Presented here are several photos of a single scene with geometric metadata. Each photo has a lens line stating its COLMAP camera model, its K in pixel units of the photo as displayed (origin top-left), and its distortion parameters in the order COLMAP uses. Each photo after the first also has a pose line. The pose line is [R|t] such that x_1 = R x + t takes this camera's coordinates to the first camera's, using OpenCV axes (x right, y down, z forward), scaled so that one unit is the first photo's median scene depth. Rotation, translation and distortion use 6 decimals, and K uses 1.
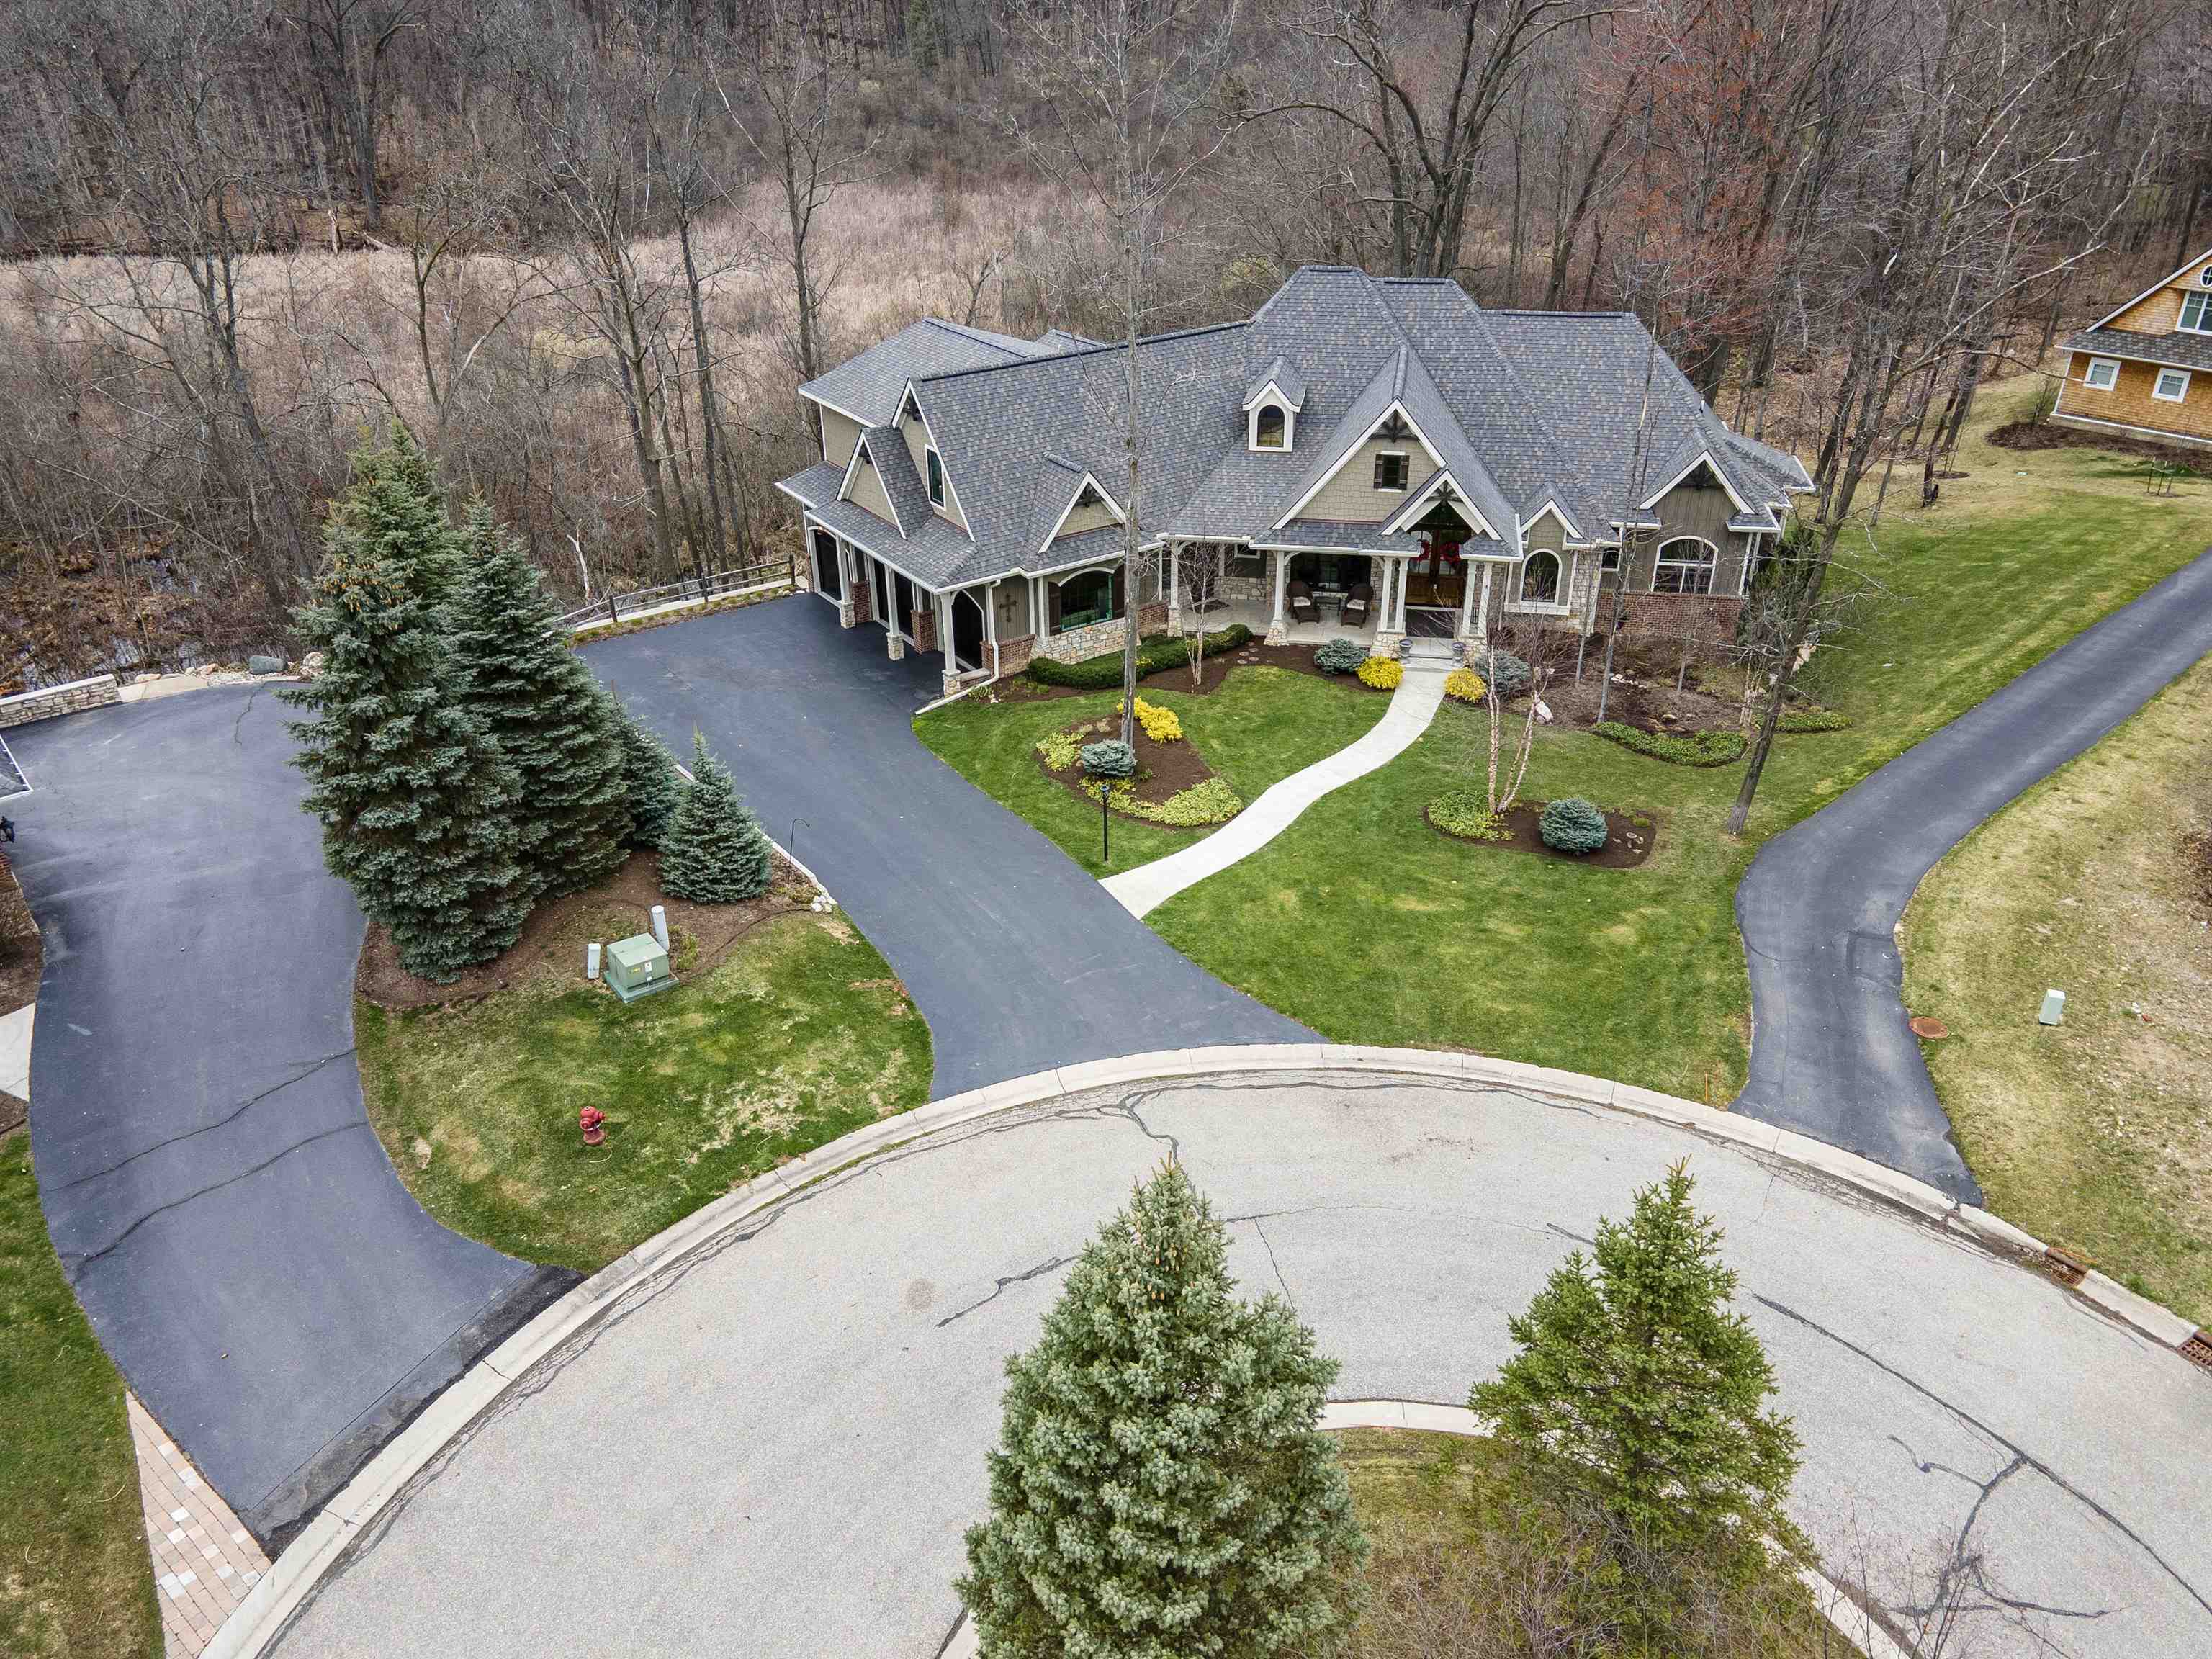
lens RADIAL K [[1564.7, 0, 1115.6], [0, 1564.7, 817.8], [0, 0, 1]] dist [0.051350, -0.000782]
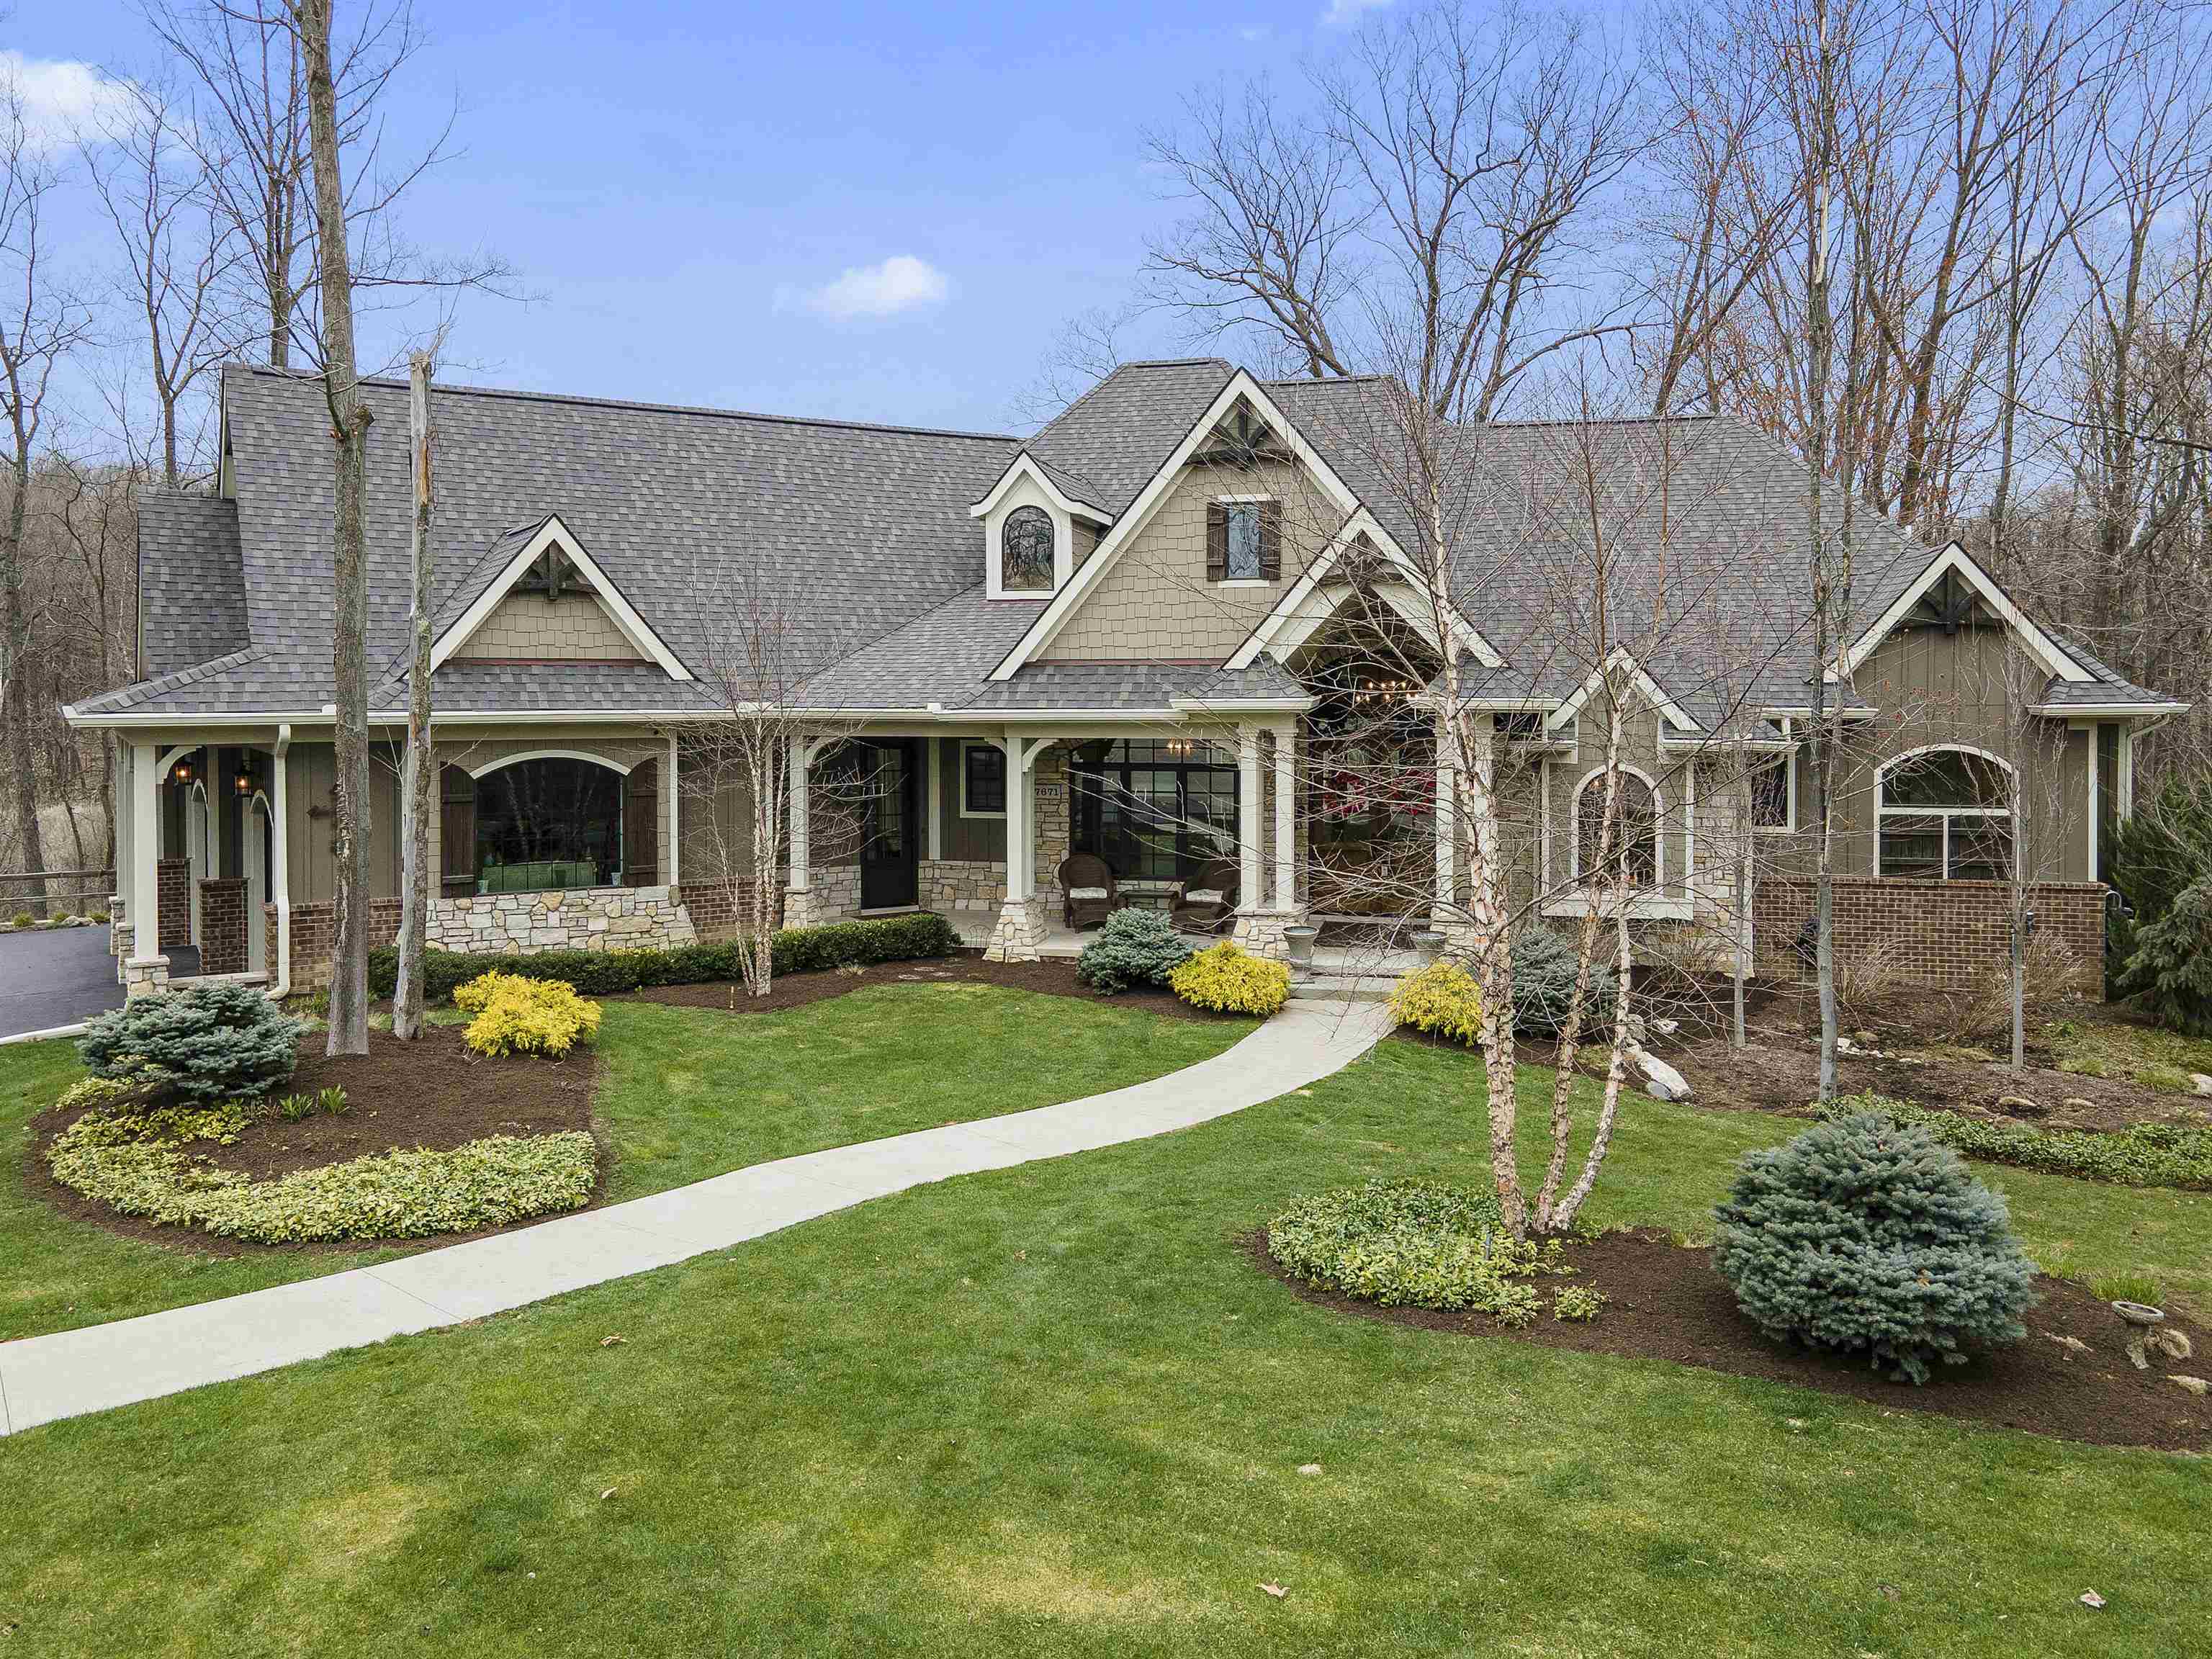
lens RADIAL K [[1564.7, 0, 1115.6], [0, 1564.7, 817.8], [0, 0, 1]] dist [0.051350, -0.000782]
pose [[0.998798, 0.007831, -0.048390, 0.162371], [-0.028134, 0.899963, -0.435058, 0.043733], [0.040142, 0.435896, 0.899101, 0.638982]]
